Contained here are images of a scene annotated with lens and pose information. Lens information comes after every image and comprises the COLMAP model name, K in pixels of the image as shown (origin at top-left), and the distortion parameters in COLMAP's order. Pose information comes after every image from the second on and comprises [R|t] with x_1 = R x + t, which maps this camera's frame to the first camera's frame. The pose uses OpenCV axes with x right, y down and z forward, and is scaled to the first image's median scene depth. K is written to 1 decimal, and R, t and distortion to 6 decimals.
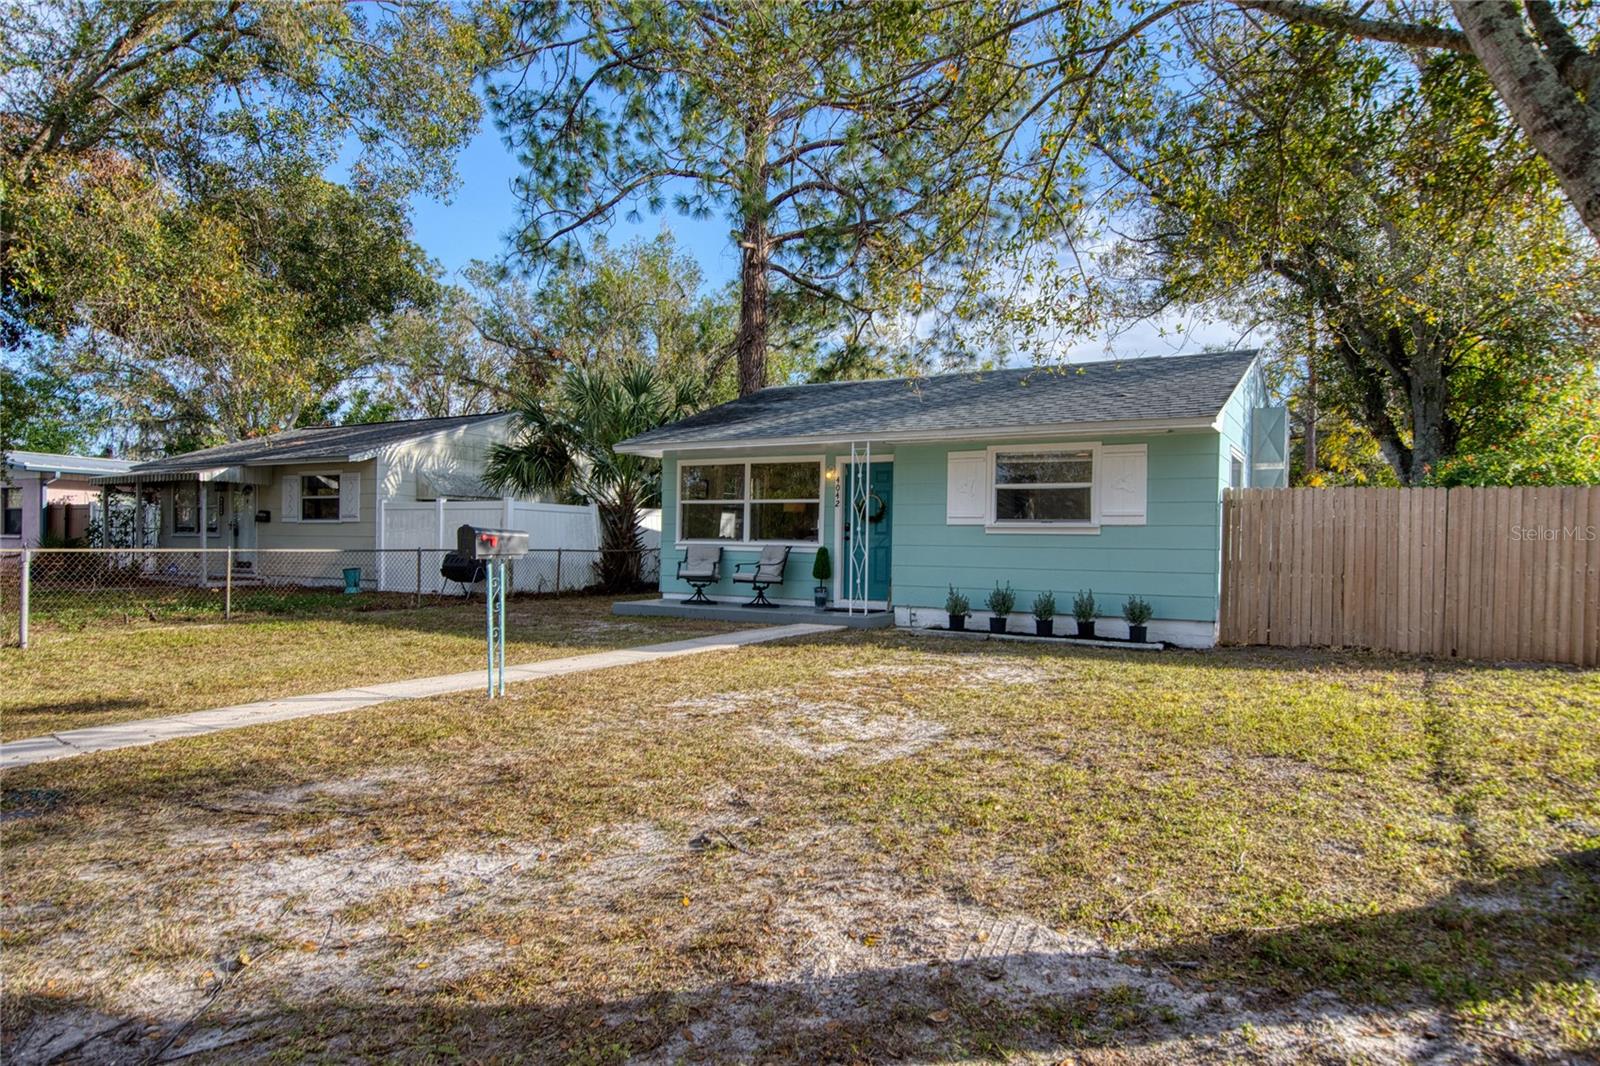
lens RADIAL K [[929.0, 0, 816.6], [0, 929.0, 583.9], [0, 0, 1]] dist [0.005003, 0.000432]
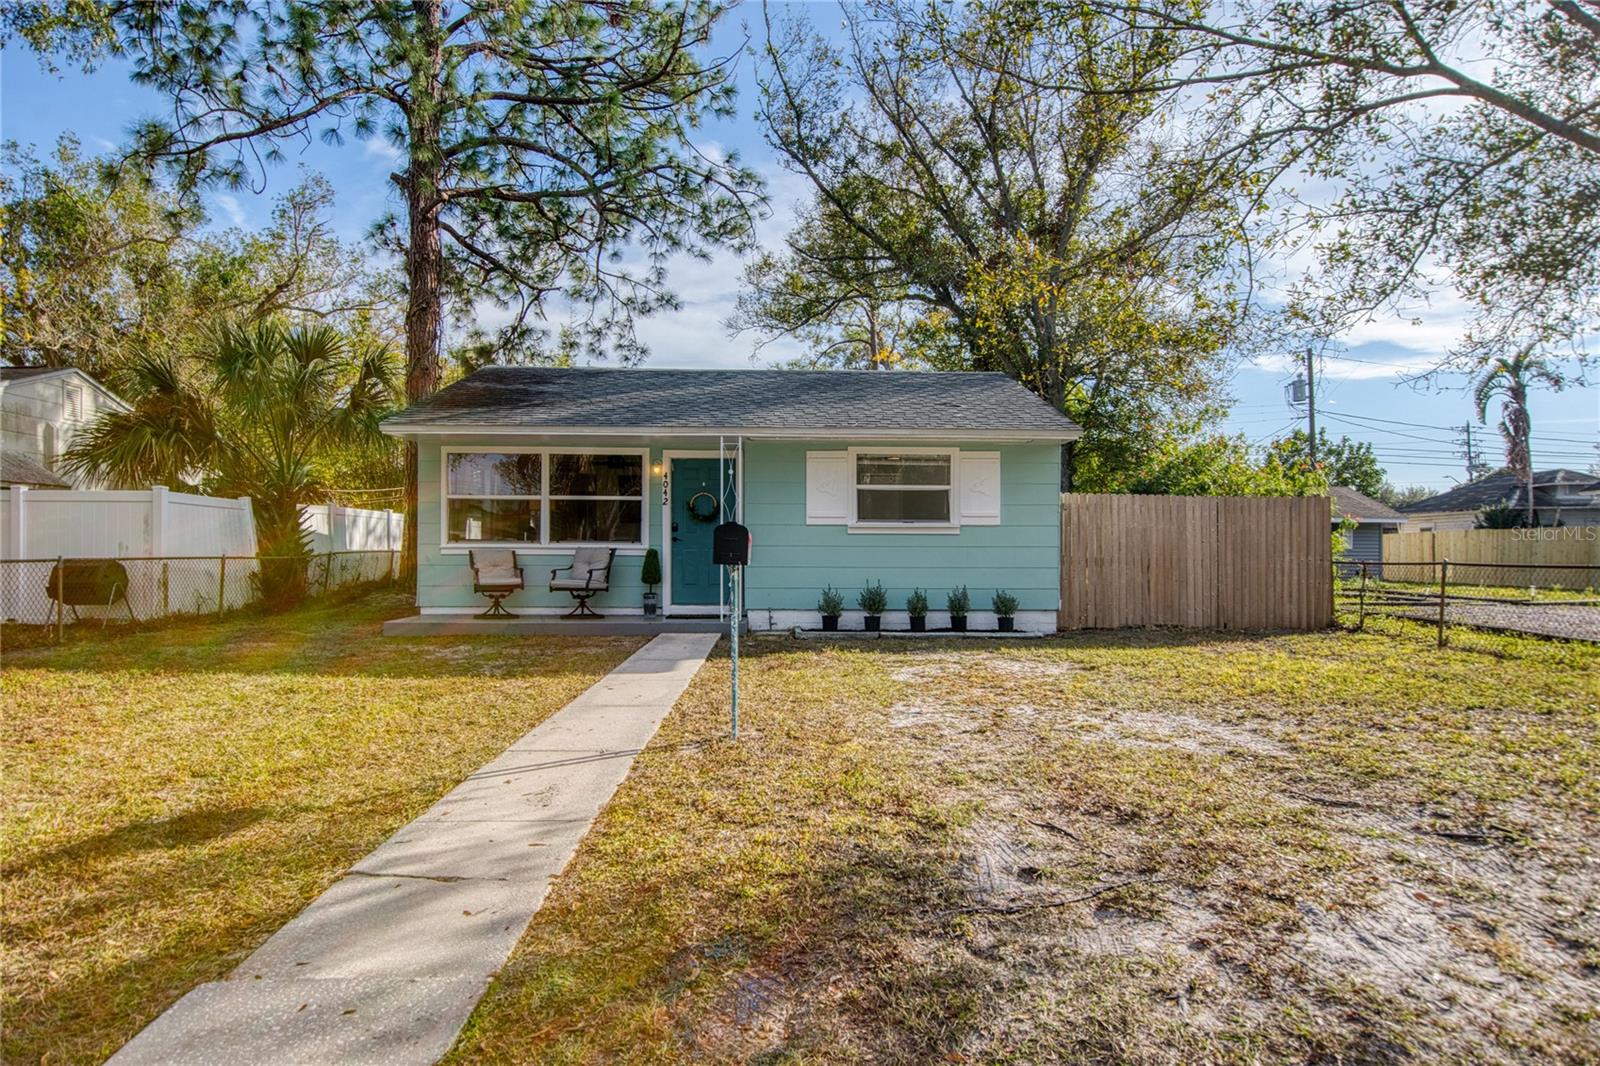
lens RADIAL K [[943.4, 0, 797.1], [0, 943.4, 583.7], [0, 0, 1]] dist [0.004212, 0.000524]
pose [[0.861084, -0.030188, 0.507566, -0.342879], [0.030866, 0.999498, 0.007082, -0.007759], [-0.507525, 0.009569, 0.861584, 0.129412]]
